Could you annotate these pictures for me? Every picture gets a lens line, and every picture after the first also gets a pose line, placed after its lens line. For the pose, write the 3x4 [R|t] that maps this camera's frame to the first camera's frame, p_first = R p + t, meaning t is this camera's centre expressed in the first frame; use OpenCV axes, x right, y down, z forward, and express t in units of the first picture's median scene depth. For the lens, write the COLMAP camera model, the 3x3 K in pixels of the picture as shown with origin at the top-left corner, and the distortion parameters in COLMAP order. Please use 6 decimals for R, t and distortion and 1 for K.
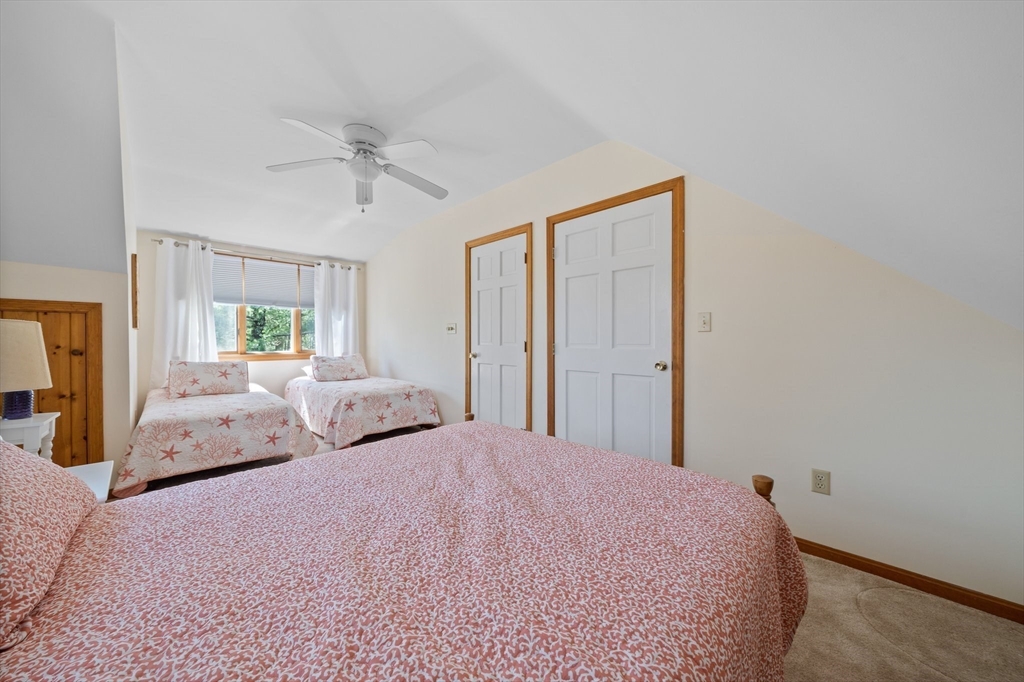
lens RADIAL K [[351.4, 0, 503.2], [0, 351.4, 342.8], [0, 0, 1]] dist [-0.004829, -0.000013]
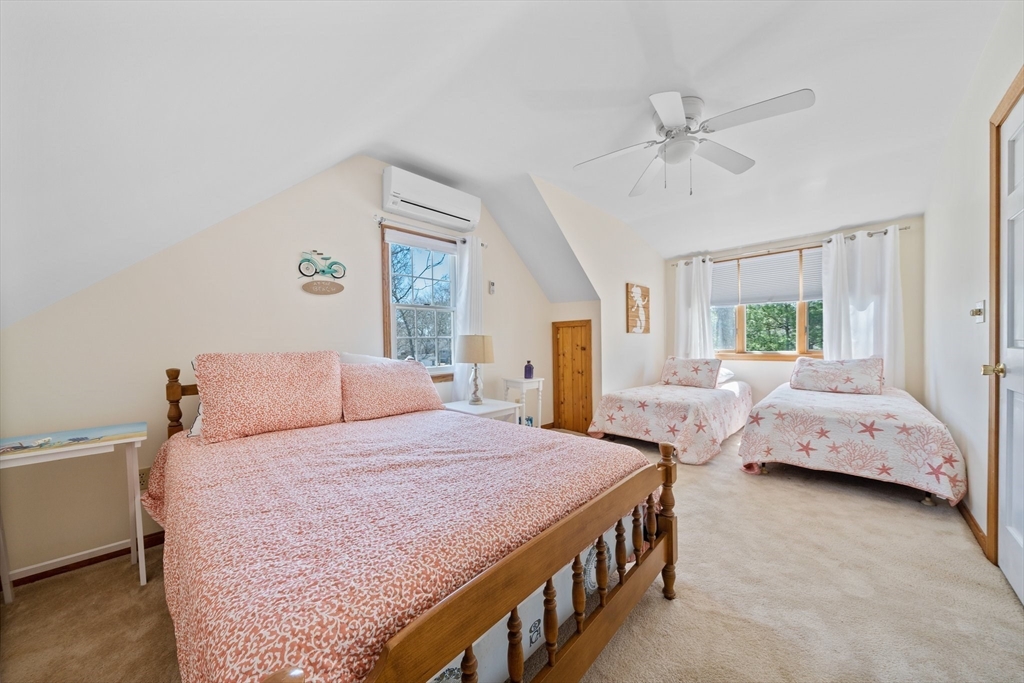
lens RADIAL K [[351.4, 0, 507.4], [0, 351.4, 347.6], [0, 0, 1]] dist [-0.004829, -0.000013]
pose [[0.004006, 0.014183, -0.999891, 0.321197], [0.005725, 0.999883, 0.014206, -0.002572], [0.999976, -0.005781, 0.003924, 0.348517]]
